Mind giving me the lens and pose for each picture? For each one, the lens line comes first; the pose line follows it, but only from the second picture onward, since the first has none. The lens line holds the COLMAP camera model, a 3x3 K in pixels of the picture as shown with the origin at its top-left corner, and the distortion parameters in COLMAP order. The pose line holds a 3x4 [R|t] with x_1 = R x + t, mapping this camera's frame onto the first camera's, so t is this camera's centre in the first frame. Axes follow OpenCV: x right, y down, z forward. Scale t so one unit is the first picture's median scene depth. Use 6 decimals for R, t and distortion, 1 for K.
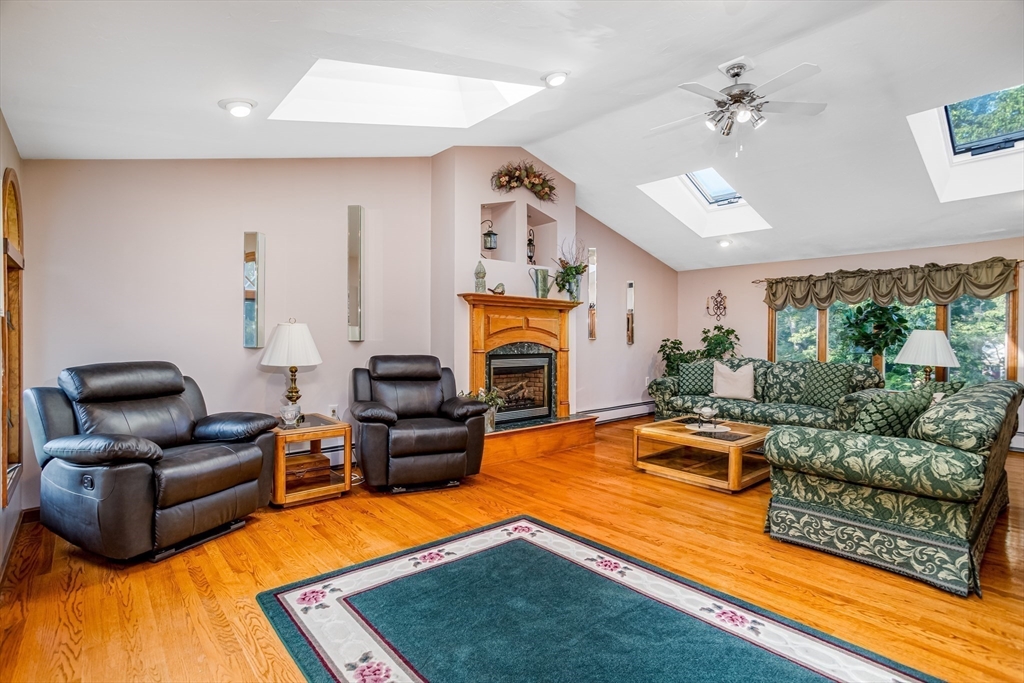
lens RADIAL K [[494.4, 0, 522.5], [0, 494.4, 338.6], [0, 0, 1]] dist [0.012857, 0.002423]
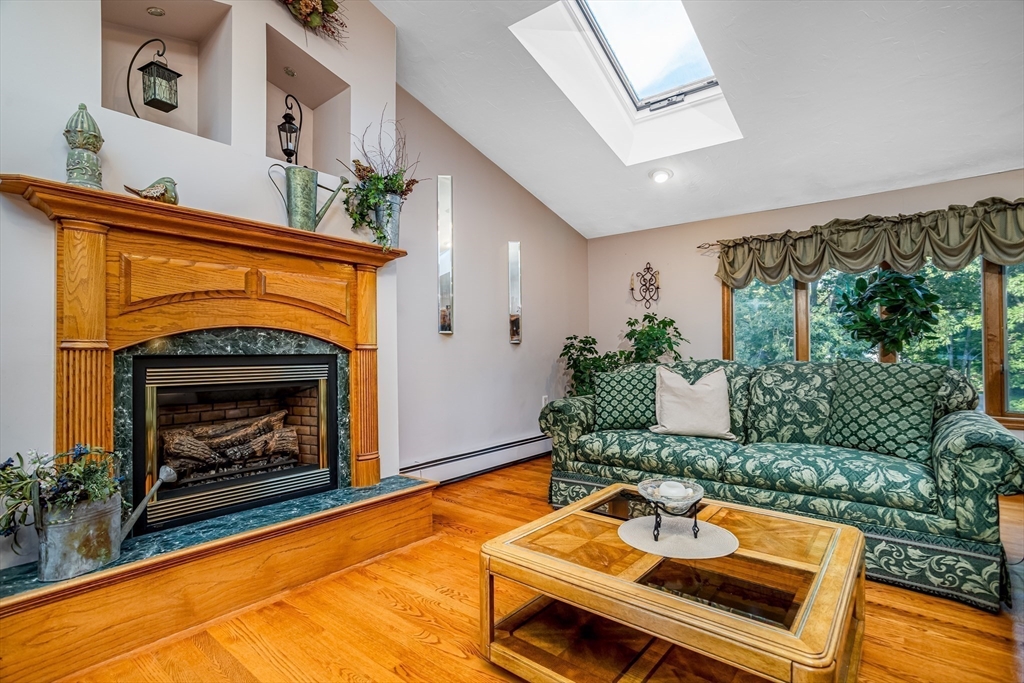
lens RADIAL K [[494.4, 0, 509.6], [0, 494.4, 343.8], [0, 0, 1]] dist [0.012857, 0.002423]
pose [[0.988847, -0.010563, 0.148561, 0.148572], [0.014223, 0.999620, -0.023595, 0.032200], [-0.148256, 0.025445, 0.988622, 0.490735]]
